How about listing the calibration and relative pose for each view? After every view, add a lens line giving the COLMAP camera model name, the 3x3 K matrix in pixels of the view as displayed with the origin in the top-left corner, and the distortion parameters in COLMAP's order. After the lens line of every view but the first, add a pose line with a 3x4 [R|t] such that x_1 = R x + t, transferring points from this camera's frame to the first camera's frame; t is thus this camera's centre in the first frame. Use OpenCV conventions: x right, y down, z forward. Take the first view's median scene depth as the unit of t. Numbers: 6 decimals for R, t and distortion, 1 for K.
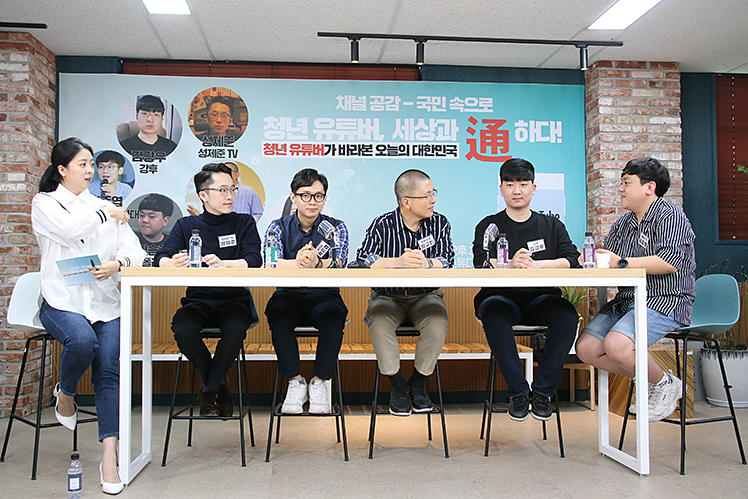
lens RADIAL K [[776.1, 0, 367.7], [0, 776.1, 250.9], [0, 0, 1]] dist [-0.021904, 0.030671]
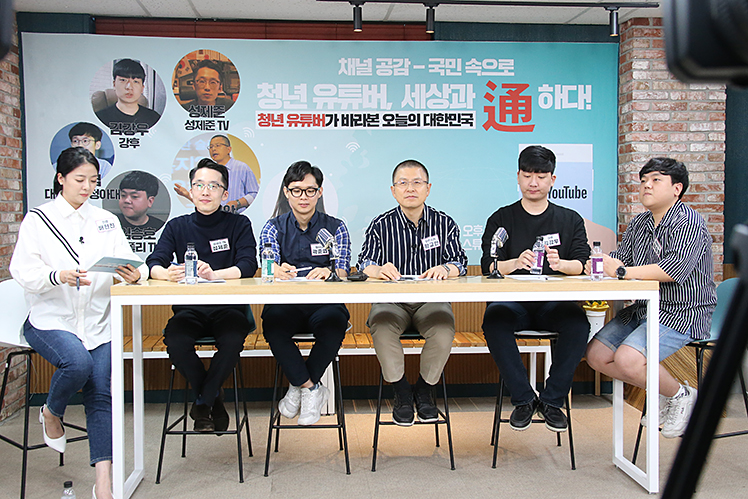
lens RADIAL K [[940.1, 0, 391.1], [0, 940.1, 249.0], [0, 0, 1]] dist [0.031866, 0.248164]
pose [[0.999988, -0.002684, 0.004057, 0.015361], [0.002317, 0.996133, 0.087833, -0.078086], [-0.004278, -0.087822, 0.996127, -0.101486]]
